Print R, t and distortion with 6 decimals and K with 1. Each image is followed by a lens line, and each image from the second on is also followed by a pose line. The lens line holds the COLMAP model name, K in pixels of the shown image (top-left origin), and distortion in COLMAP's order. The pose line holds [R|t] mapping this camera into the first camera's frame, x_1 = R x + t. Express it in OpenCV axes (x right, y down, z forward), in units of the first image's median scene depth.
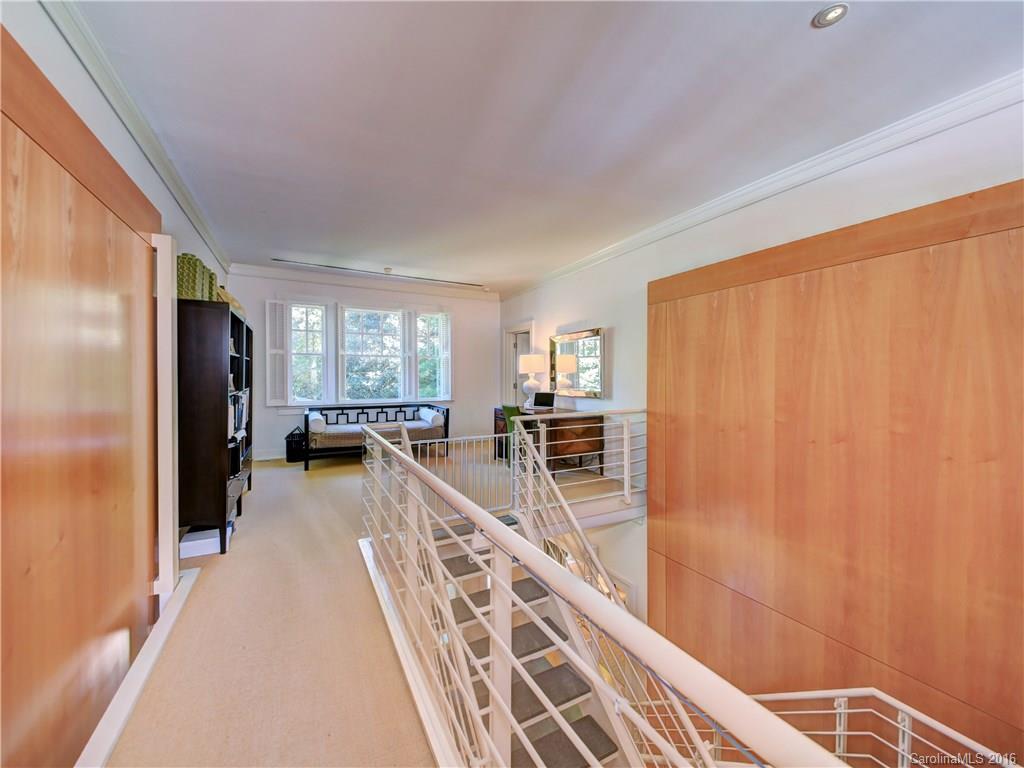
lens RADIAL K [[407.5, 0, 513.8], [0, 407.5, 384.5], [0, 0, 1]] dist [-0.037399, -0.000766]
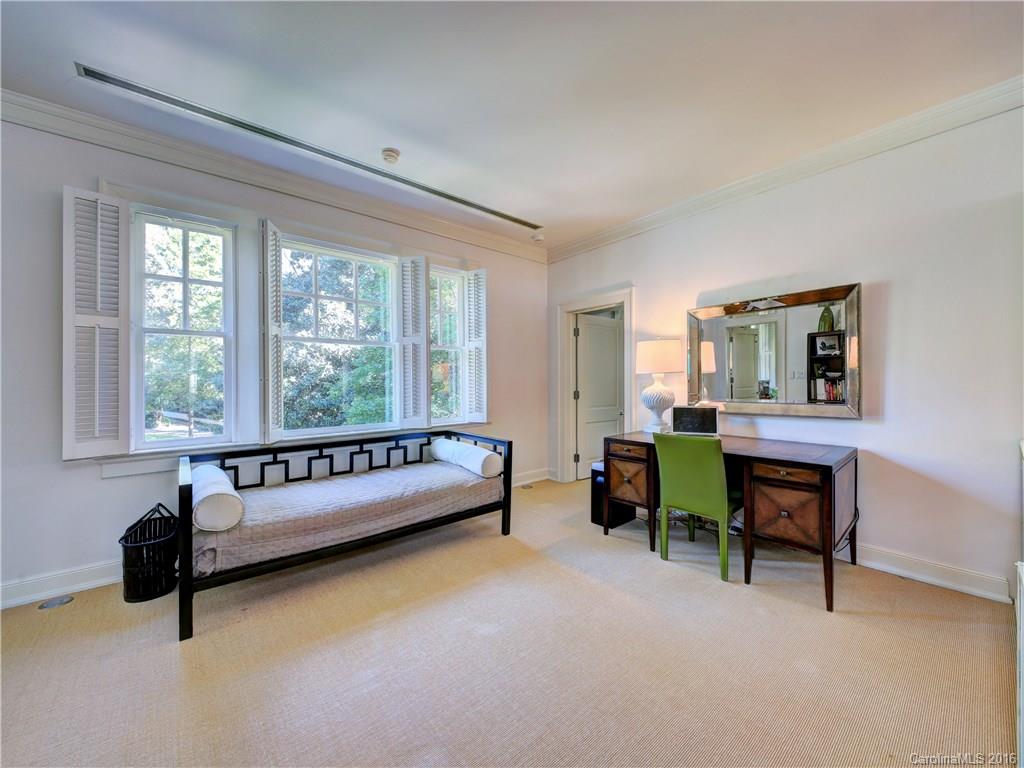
lens RADIAL K [[367.3, 0, 513.6], [0, 367.3, 381.0], [0, 0, 1]] dist [-0.019357, -0.000297]
pose [[0.963005, -0.009241, 0.269324, -0.271800], [0.015926, 0.999617, -0.022645, -0.007456], [-0.269012, 0.026096, 0.962783, 0.521339]]
